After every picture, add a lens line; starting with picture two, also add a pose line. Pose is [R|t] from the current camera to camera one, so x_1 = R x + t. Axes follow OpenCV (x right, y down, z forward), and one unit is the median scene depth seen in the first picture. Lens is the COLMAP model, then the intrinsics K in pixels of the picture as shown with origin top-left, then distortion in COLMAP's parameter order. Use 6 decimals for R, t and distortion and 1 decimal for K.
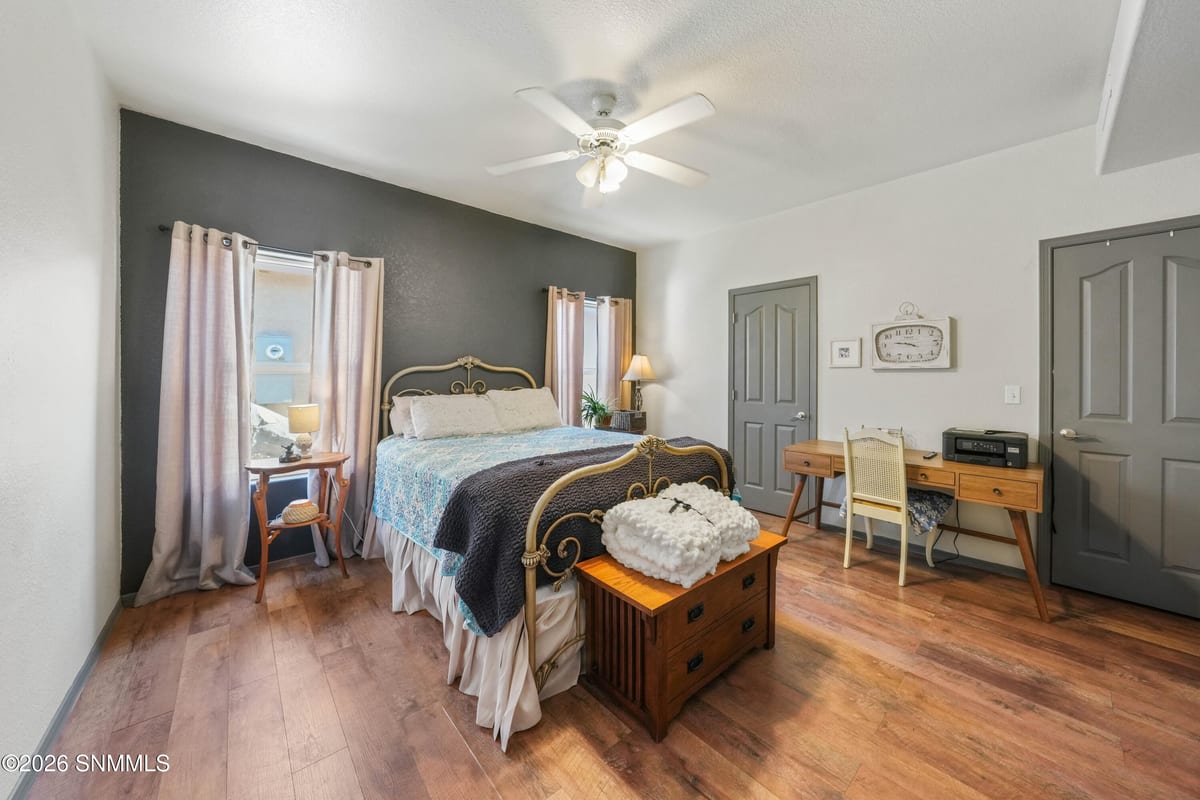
lens RADIAL K [[415.1, 0, 612.4], [0, 415.1, 372.4], [0, 0, 1]] dist [-0.000378, -0.000033]
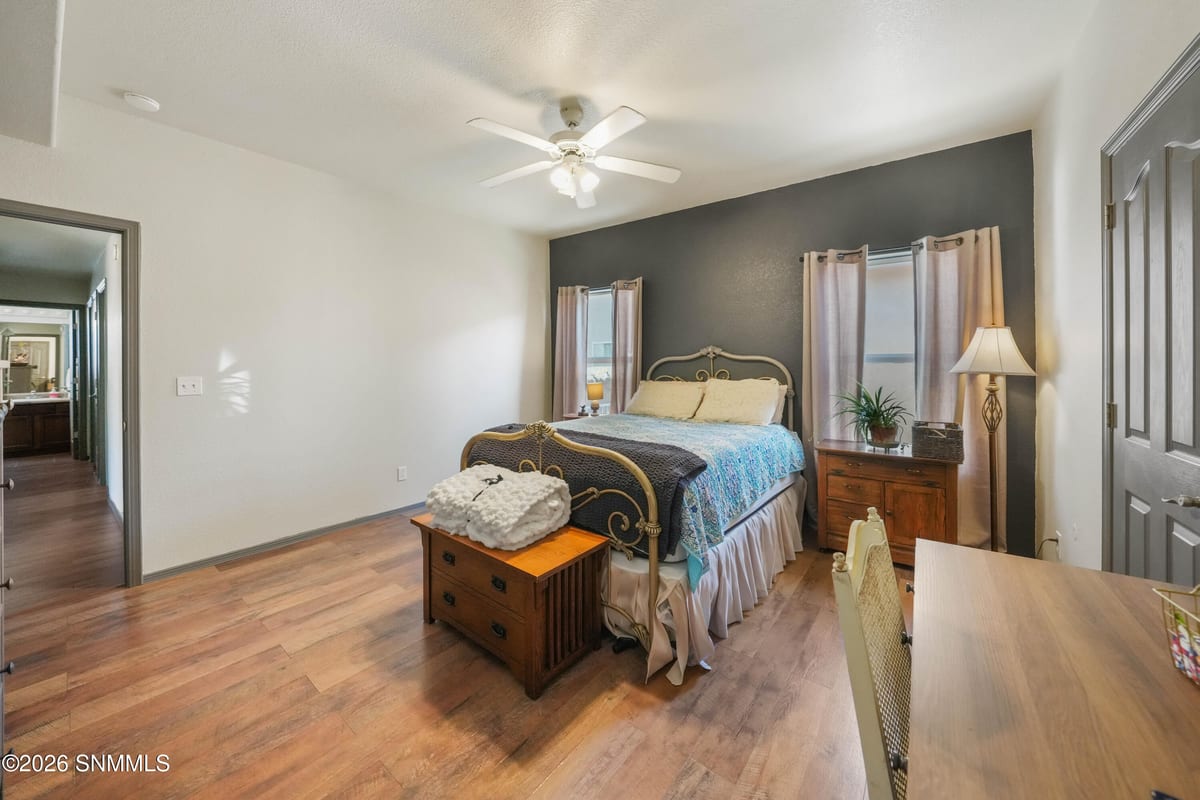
lens RADIAL K [[420.0, 0, 601.8], [0, 420.0, 363.7], [0, 0, 1]] dist [-0.023140, -0.000028]
pose [[0.186532, -0.003381, -0.982443, 0.839203], [-0.001600, 0.999992, -0.003746, 0.012787], [0.982448, 0.002271, 0.186525, 0.690692]]
